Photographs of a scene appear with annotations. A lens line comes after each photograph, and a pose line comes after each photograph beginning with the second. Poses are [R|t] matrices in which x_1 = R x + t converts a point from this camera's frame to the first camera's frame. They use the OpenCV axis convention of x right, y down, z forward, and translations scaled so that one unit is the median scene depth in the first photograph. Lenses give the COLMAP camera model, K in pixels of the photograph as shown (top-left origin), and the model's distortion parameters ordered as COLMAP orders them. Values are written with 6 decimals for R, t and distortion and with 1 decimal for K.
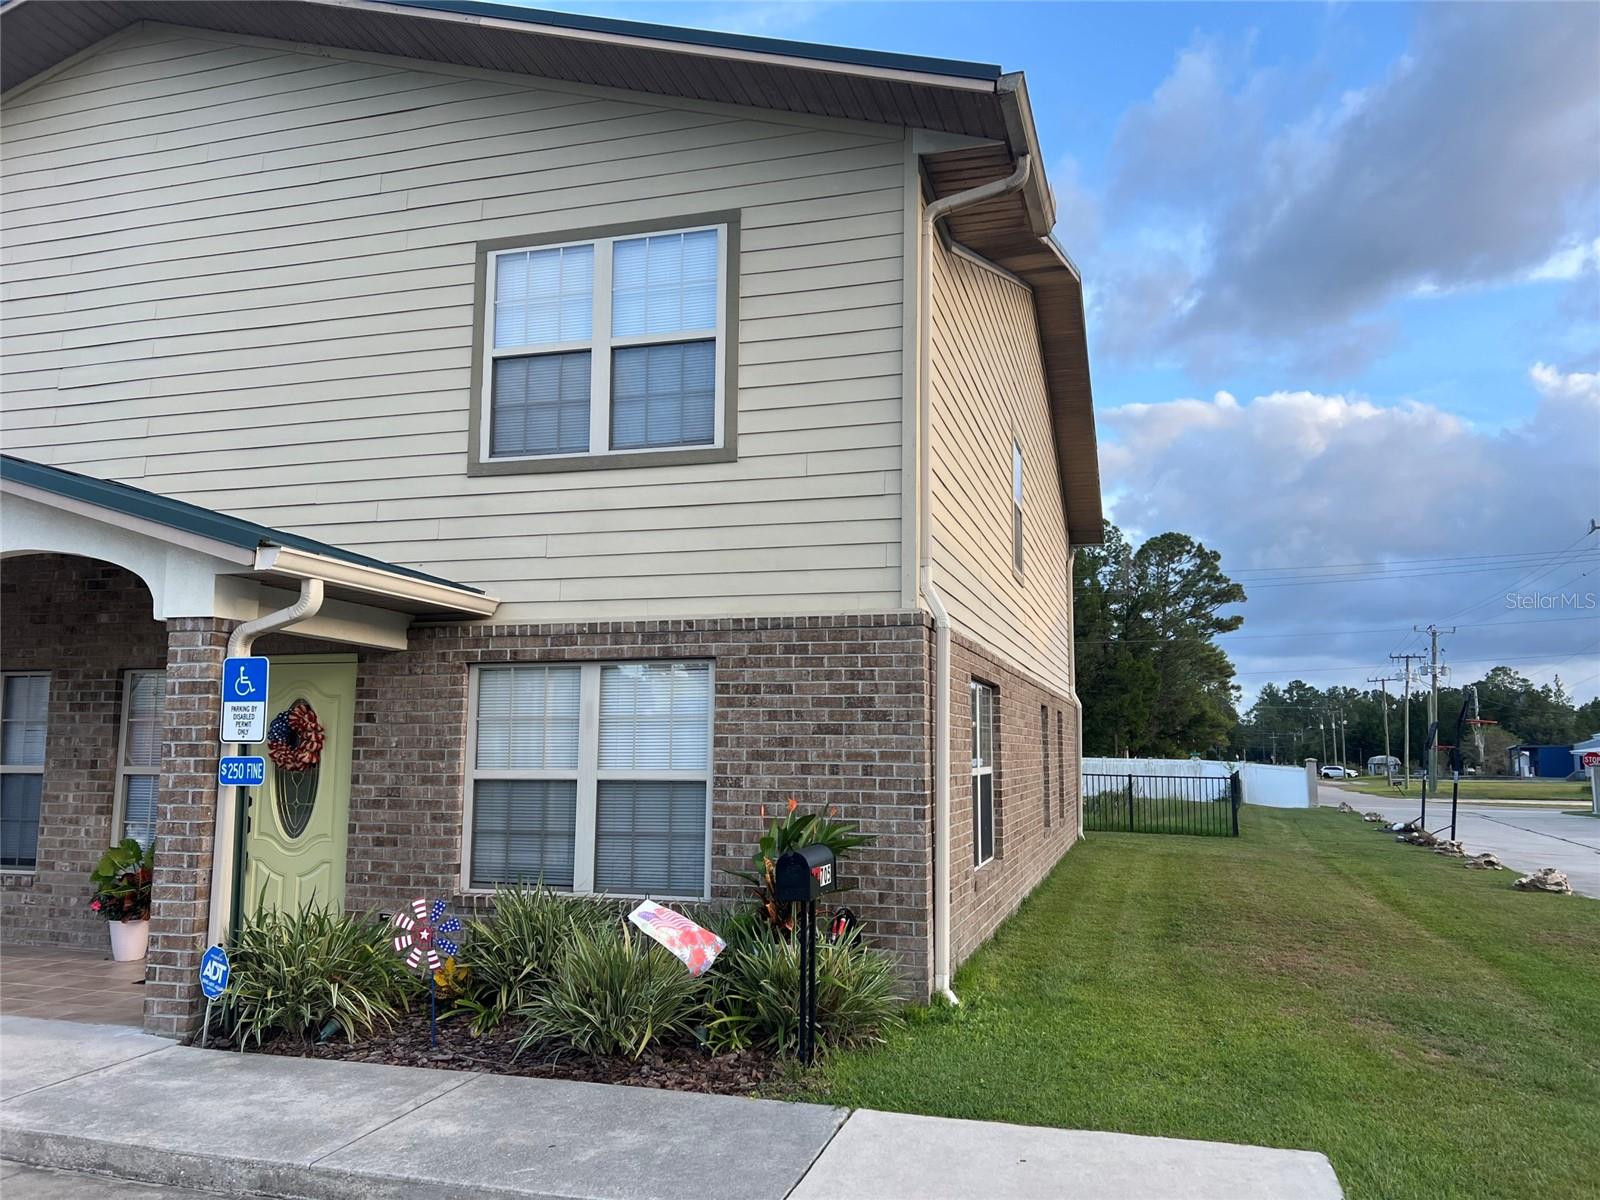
lens RADIAL K [[1192.8, 0, 800.0], [0, 1192.8, 600.0], [0, 0, 1]] dist [0.101645, -0.133006]
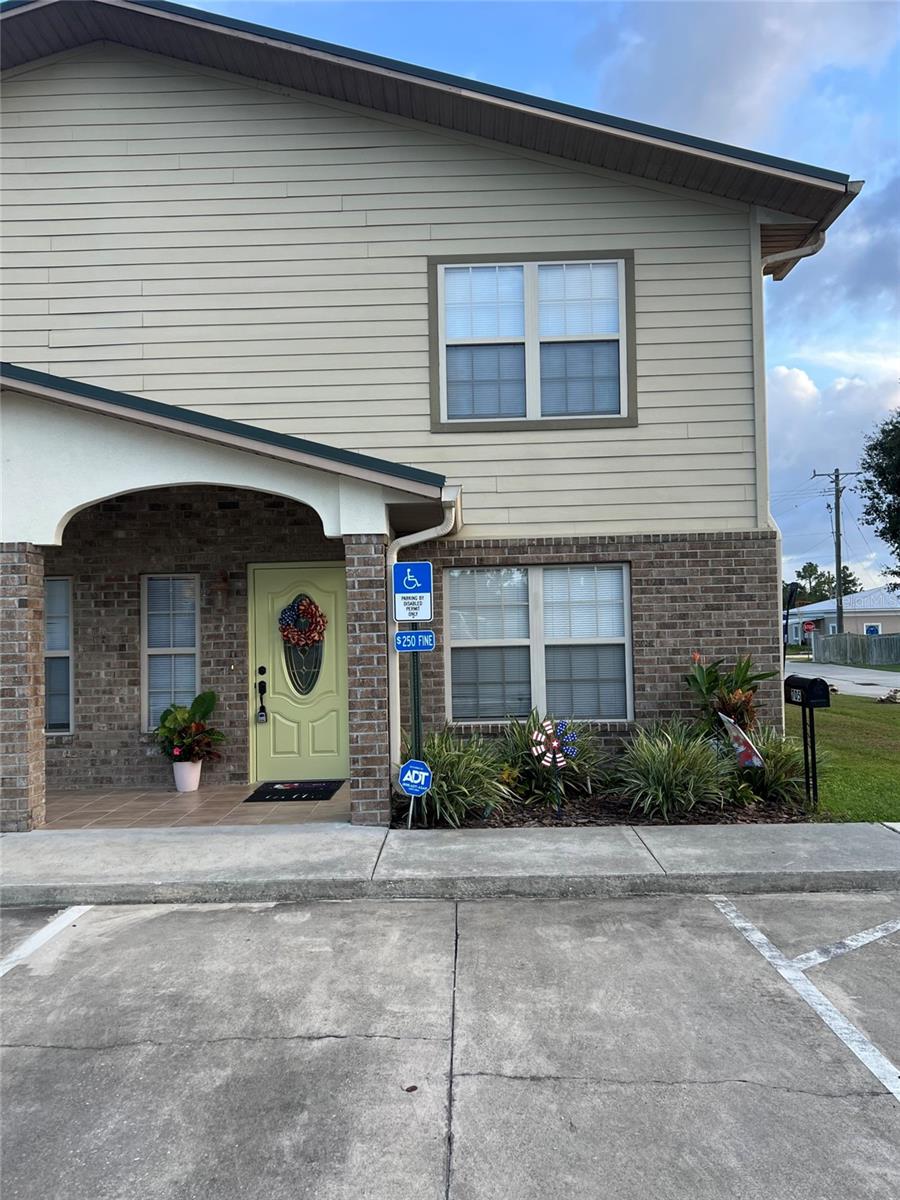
lens RADIAL K [[923.6, 0, 450.0], [0, 923.6, 600.0], [0, 0, 1]] dist [0.093192, -0.131530]
pose [[0.962168, -0.019134, 0.271783, -0.577054], [-0.003771, 0.996500, 0.083504, 0.000681], [-0.272430, -0.081369, 0.958729, -0.046517]]
